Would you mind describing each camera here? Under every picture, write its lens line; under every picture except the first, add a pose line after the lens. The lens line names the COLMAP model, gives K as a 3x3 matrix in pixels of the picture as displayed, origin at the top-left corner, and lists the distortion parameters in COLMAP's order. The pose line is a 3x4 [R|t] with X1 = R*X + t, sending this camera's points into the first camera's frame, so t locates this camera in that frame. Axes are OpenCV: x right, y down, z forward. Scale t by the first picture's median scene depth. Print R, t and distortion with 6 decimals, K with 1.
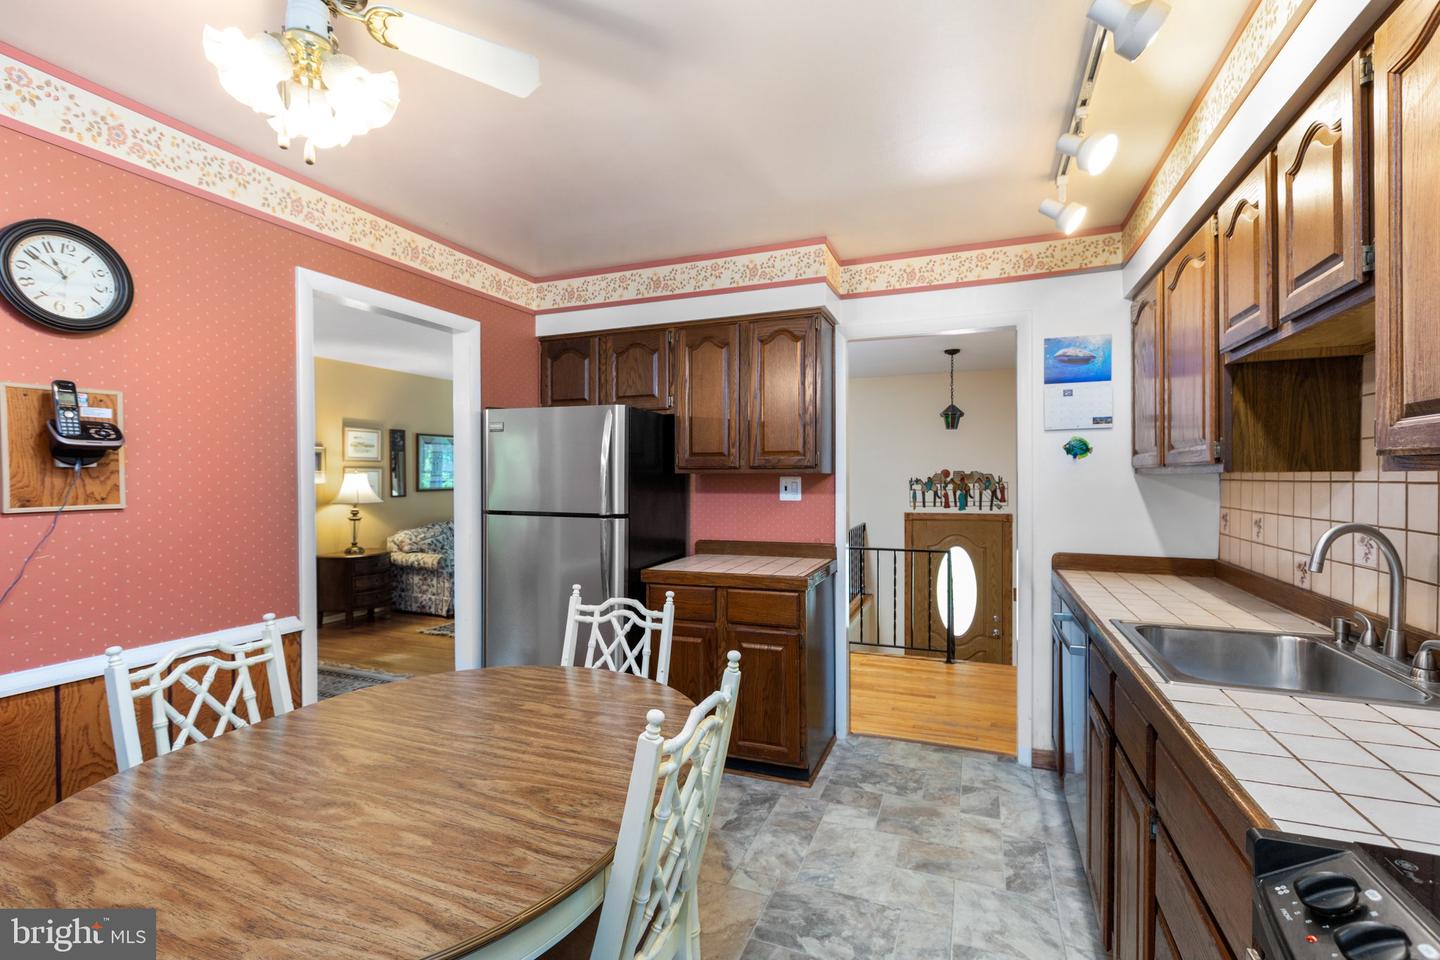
lens RADIAL K [[645.7, 0, 725.1], [0, 645.7, 462.3], [0, 0, 1]] dist [-0.001606, -0.000213]
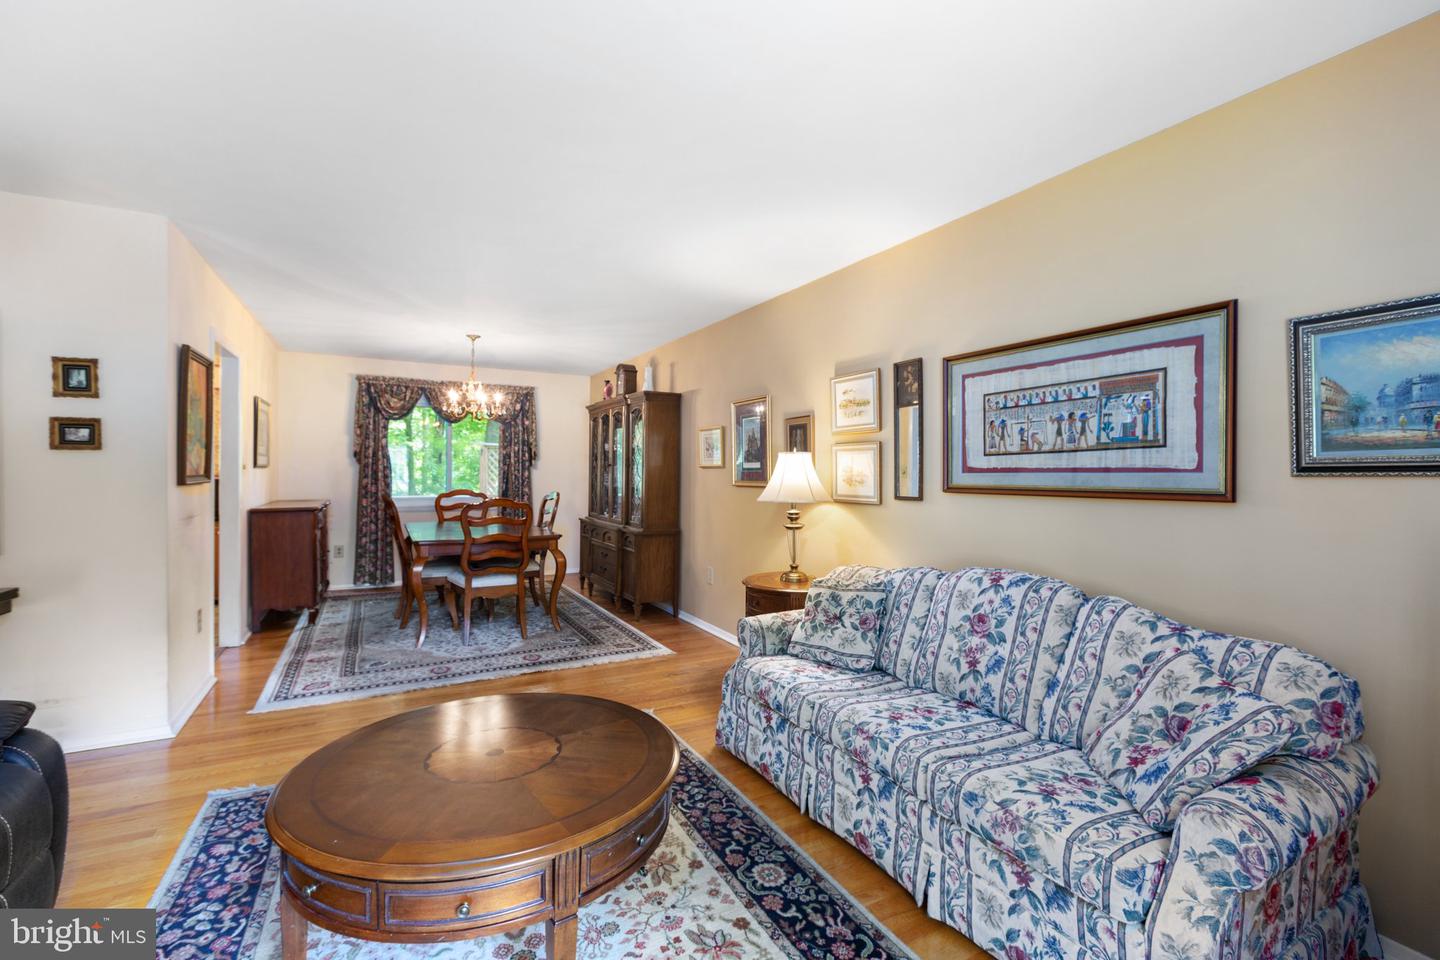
lens RADIAL K [[645.7, 0, 725.1], [0, 645.7, 462.3], [0, 0, 1]] dist [-0.001606, -0.000213]
pose [[-0.649714, -0.002681, -0.760174, -0.053278], [0.013890, 0.999785, -0.015397, 0.030548], [0.760052, -0.020563, -0.649537, 1.207788]]
